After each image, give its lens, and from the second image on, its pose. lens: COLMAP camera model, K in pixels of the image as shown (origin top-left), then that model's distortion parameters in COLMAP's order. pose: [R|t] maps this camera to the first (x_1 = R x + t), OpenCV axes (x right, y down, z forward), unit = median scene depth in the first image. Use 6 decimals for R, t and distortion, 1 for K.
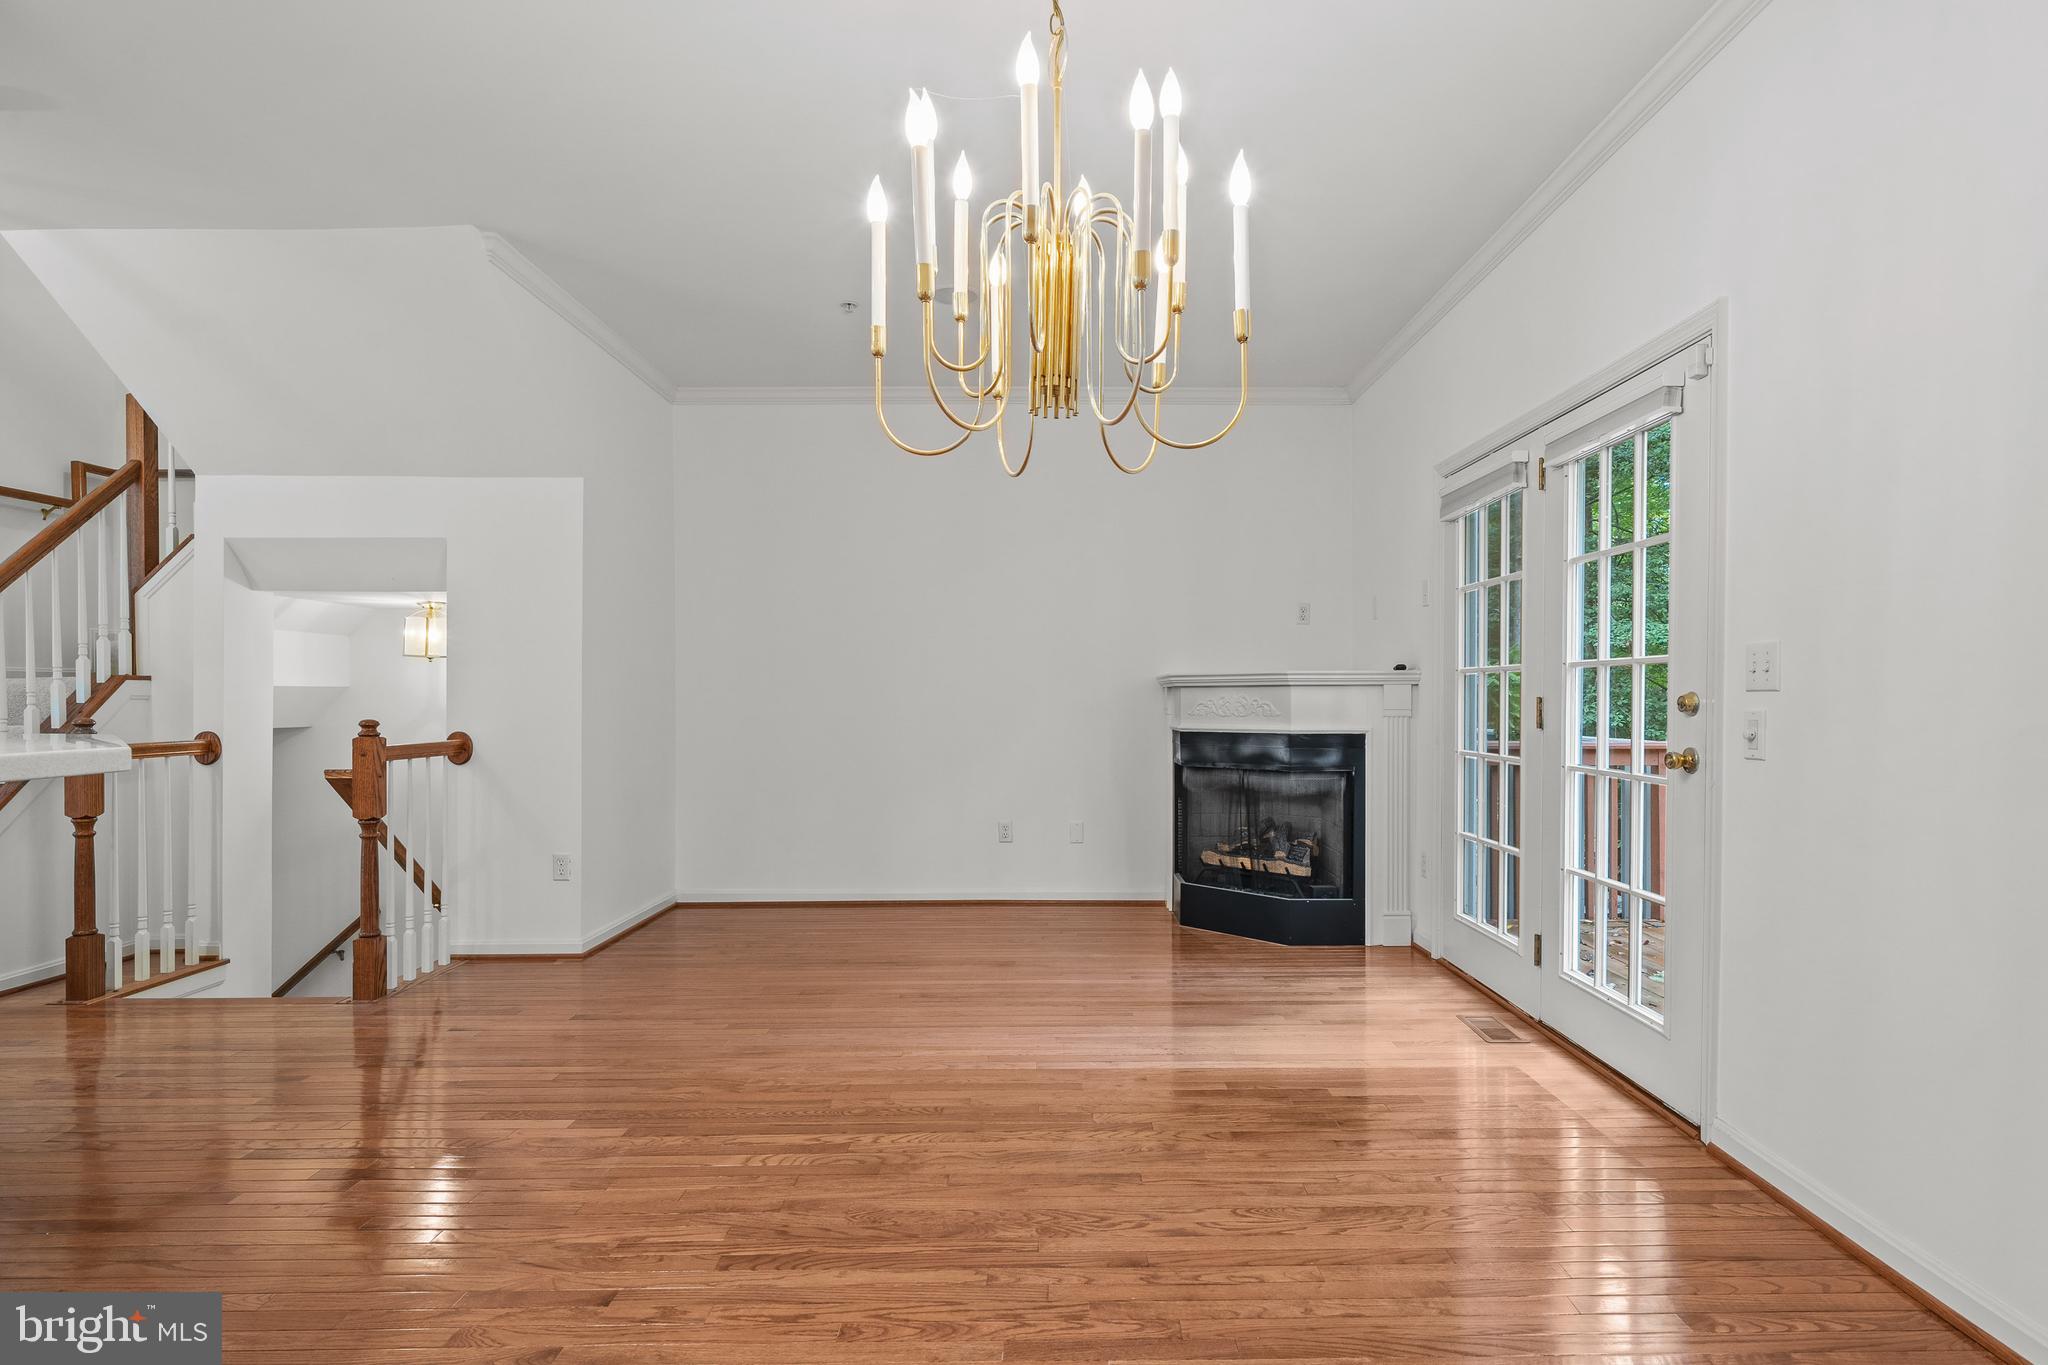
lens RADIAL K [[1060.3, 0, 1039.1], [0, 1060.3, 696.9], [0, 0, 1]] dist [-0.001685, -0.000489]
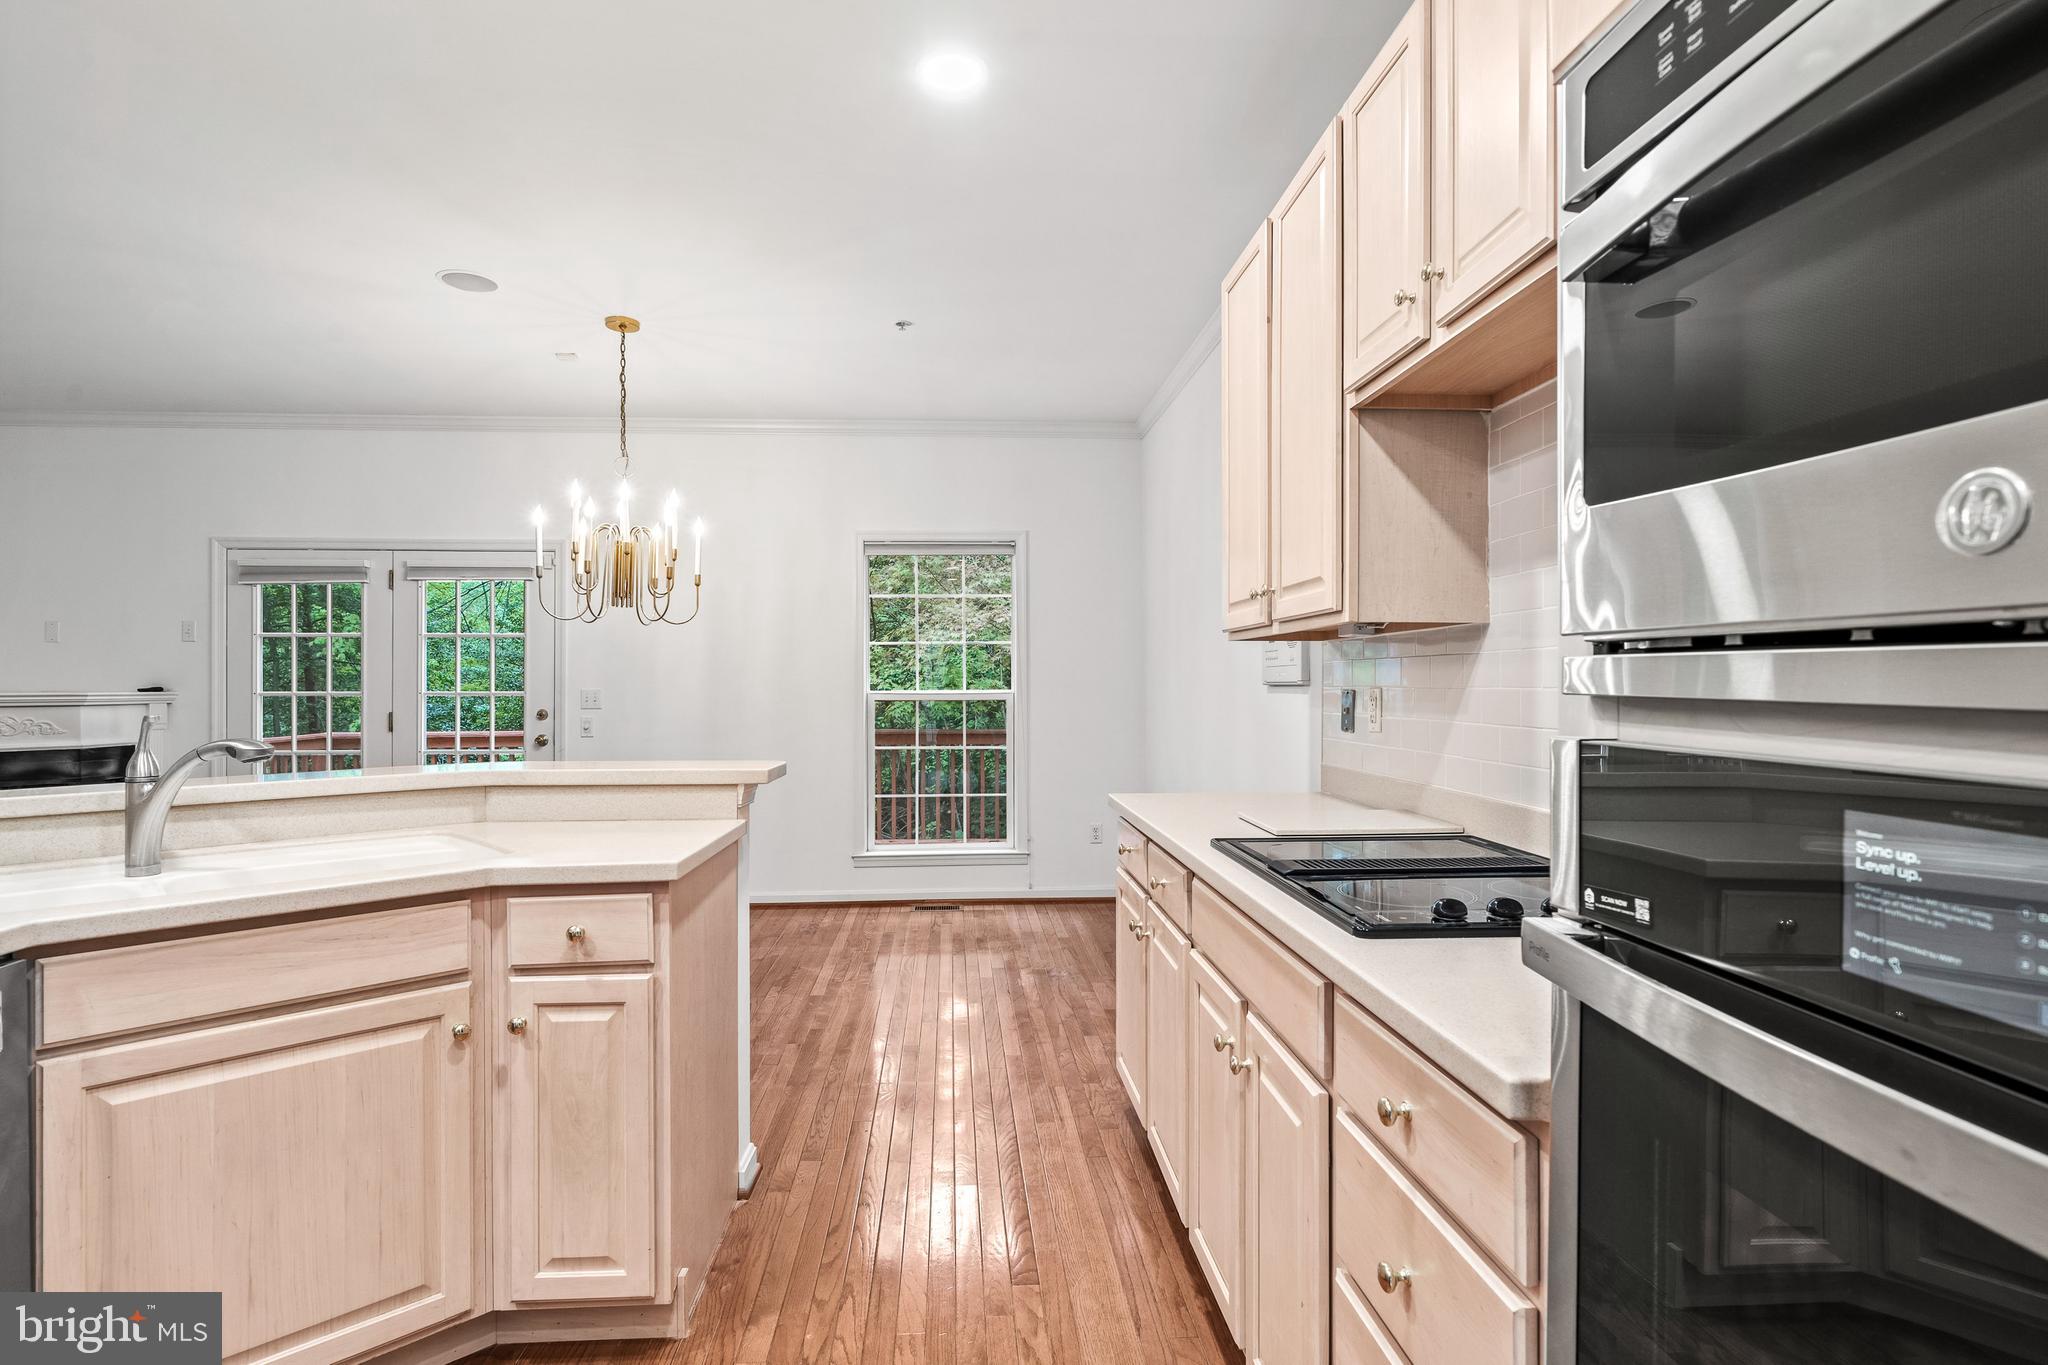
lens RADIAL K [[1049.0, 0, 1041.8], [0, 1049.0, 675.5], [0, 0, 1]] dist [-0.000284, -0.000668]
pose [[-0.077448, 0.013399, 0.996906, -1.080191], [0.002662, 0.999909, -0.013233, -0.028682], [-0.996993, 0.001629, -0.077476, 0.088272]]
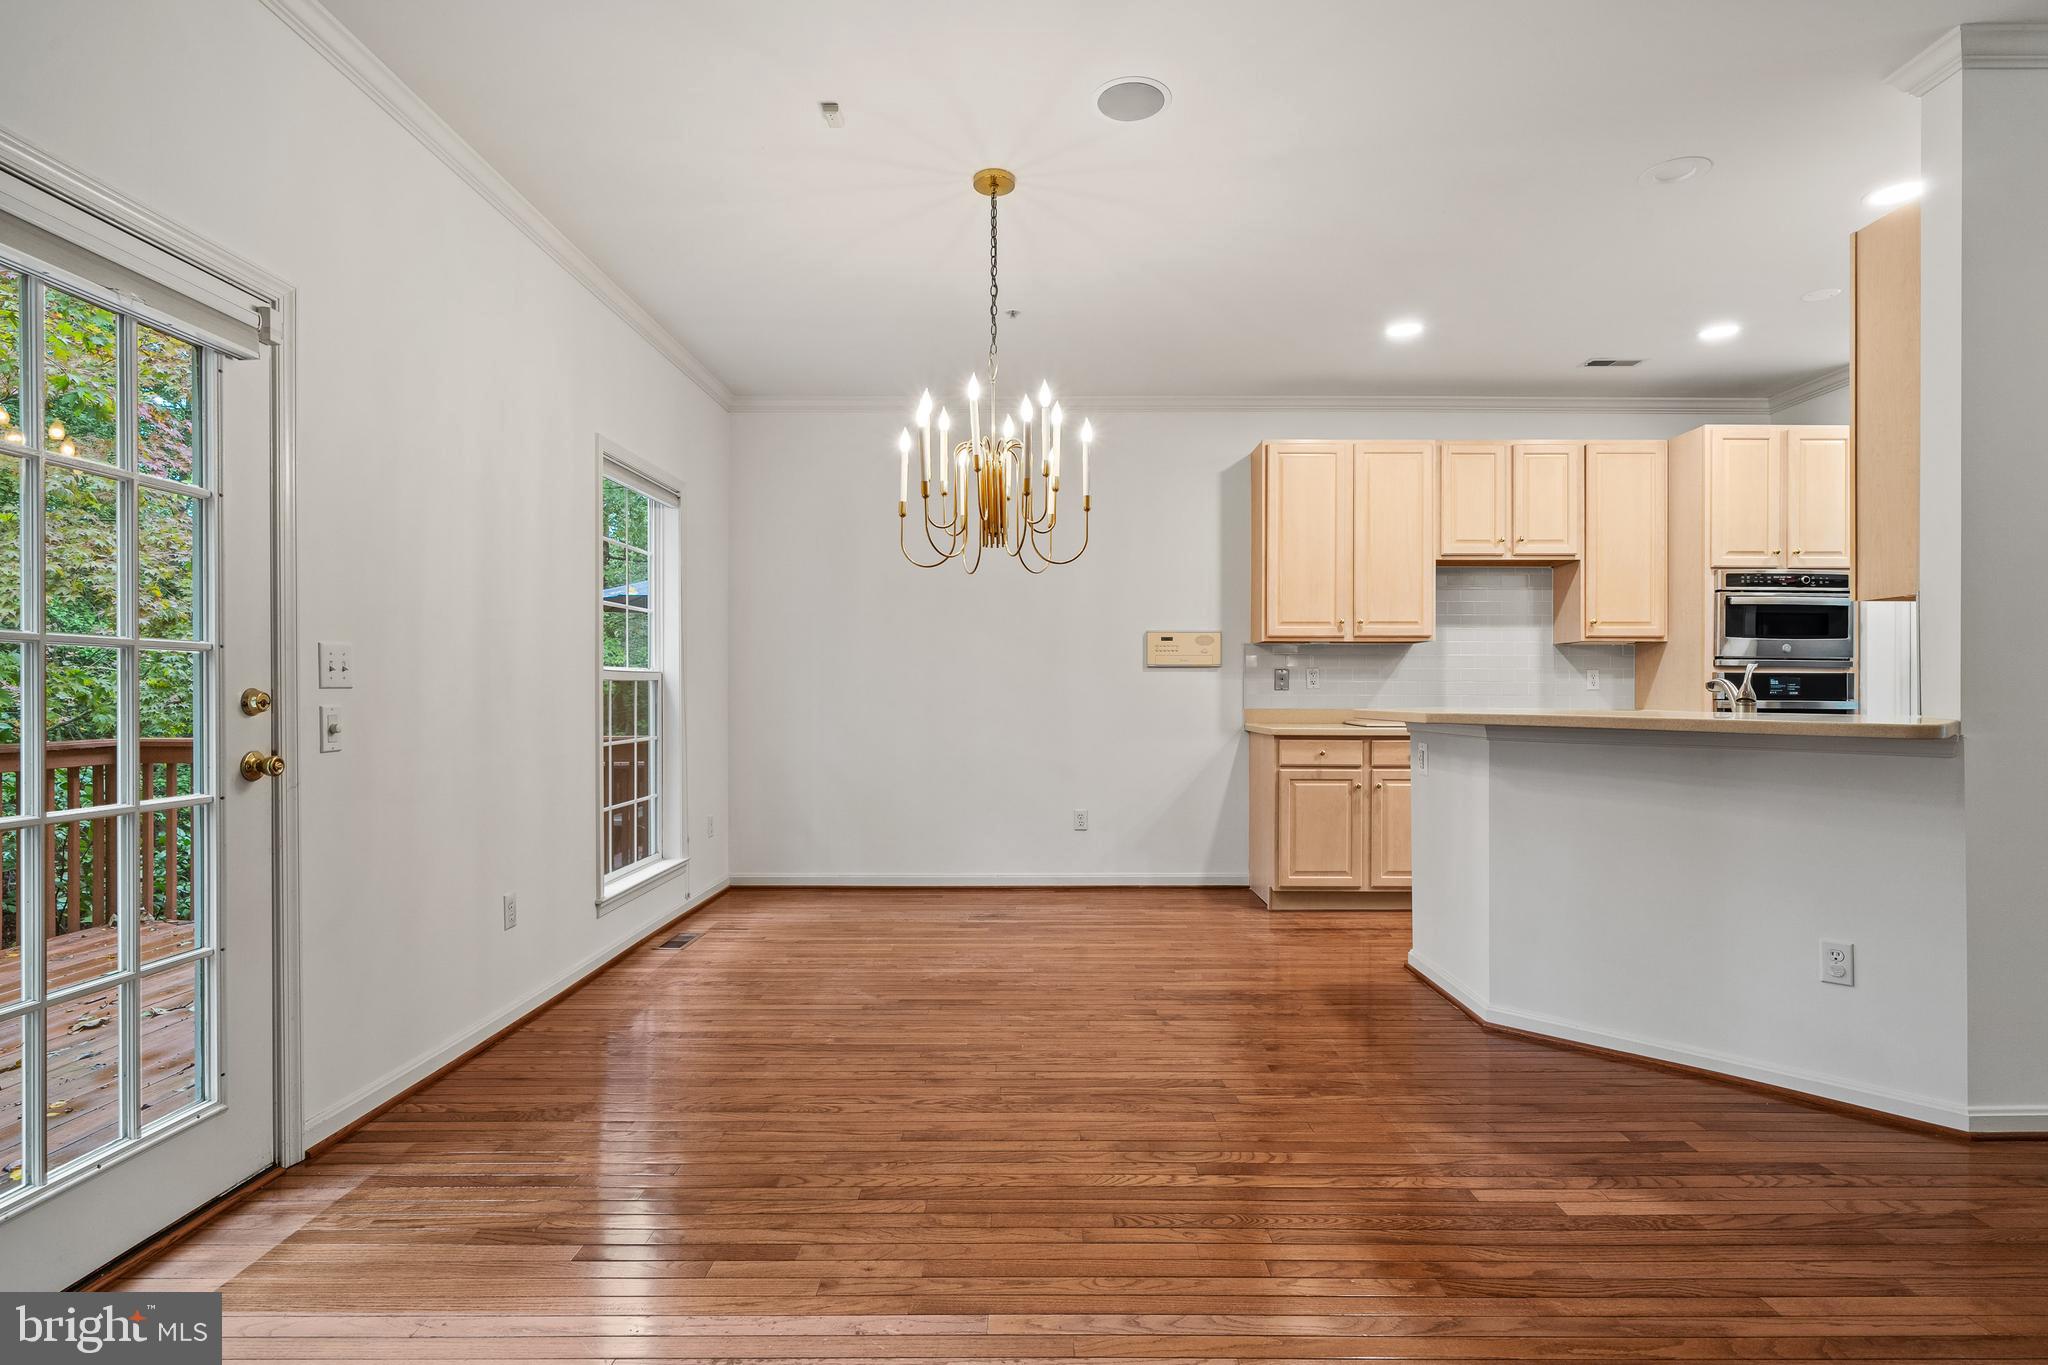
lens RADIAL K [[1000.8, 0, 1032.1], [0, 1000.8, 679.2], [0, 0, 1]] dist [-0.000987, -0.000310]
pose [[-0.999985, 0.003669, -0.004150, -0.020117], [0.003714, 0.999933, -0.010922, -0.000528], [0.004110, -0.010938, -0.999932, 1.209862]]
